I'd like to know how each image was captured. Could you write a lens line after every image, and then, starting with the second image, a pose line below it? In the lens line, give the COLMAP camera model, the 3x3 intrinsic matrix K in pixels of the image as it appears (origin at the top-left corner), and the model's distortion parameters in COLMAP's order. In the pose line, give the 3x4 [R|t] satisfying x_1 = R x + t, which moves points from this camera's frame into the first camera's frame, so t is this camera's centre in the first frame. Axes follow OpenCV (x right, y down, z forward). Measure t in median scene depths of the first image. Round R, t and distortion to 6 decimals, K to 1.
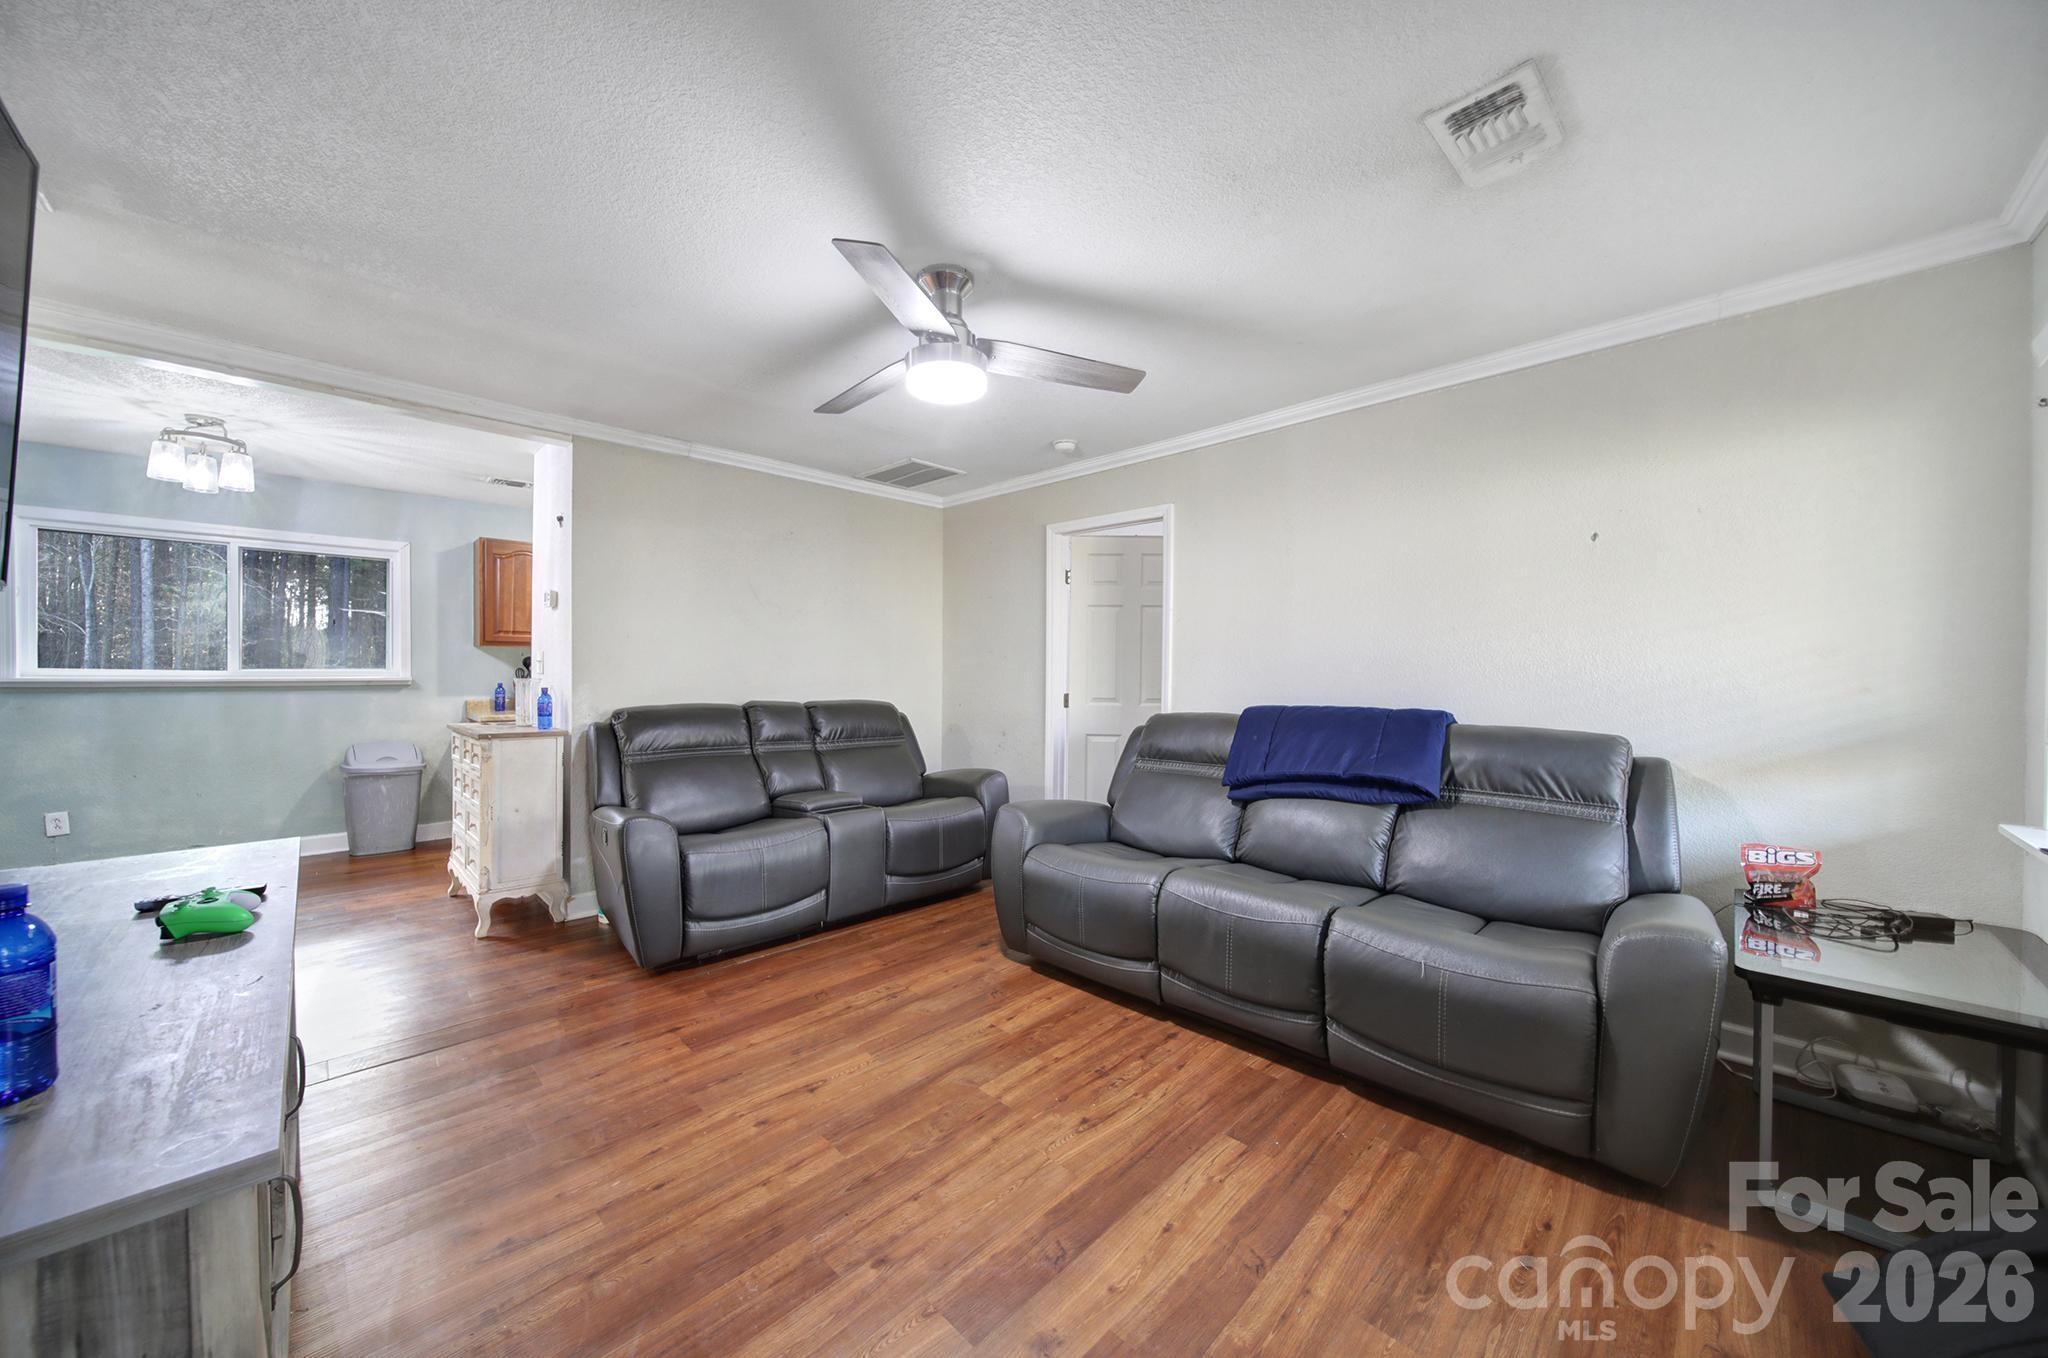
lens RADIAL K [[718.8, 0, 1024.1], [0, 718.8, 670.4], [0, 0, 1]] dist [0.001603, 0.000222]
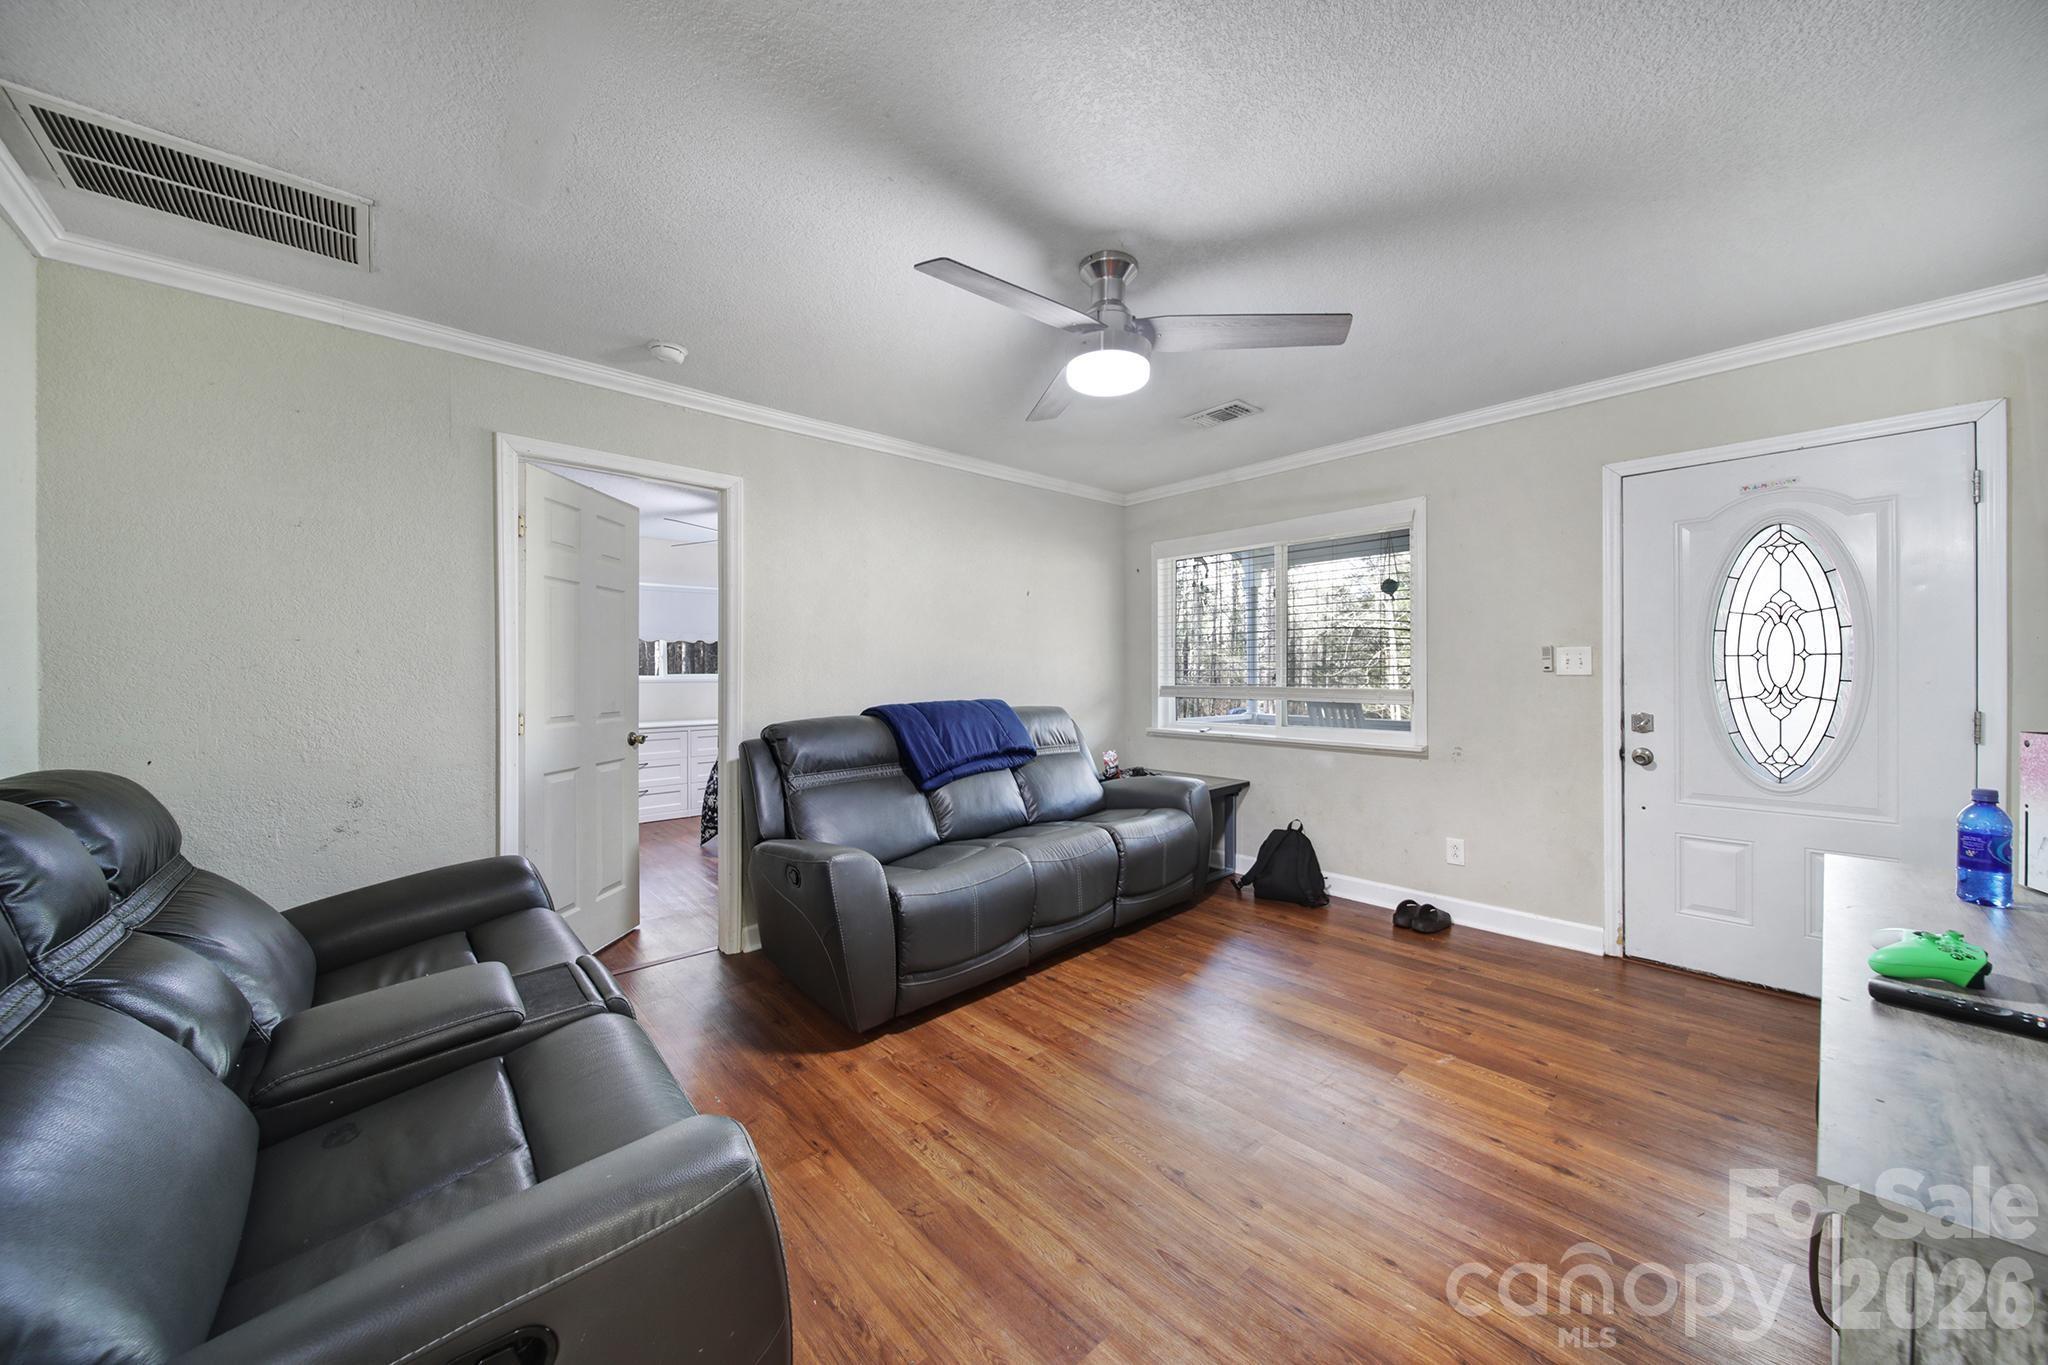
lens RADIAL K [[718.8, 0, 1024.1], [0, 718.8, 673.9], [0, 0, 1]] dist [0.001603, 0.000222]
pose [[0.051238, -0.003655, 0.998680, -0.936960], [0.007896, 0.999964, 0.003255, 0.000075], [-0.998655, 0.007719, 0.051265, 0.934629]]
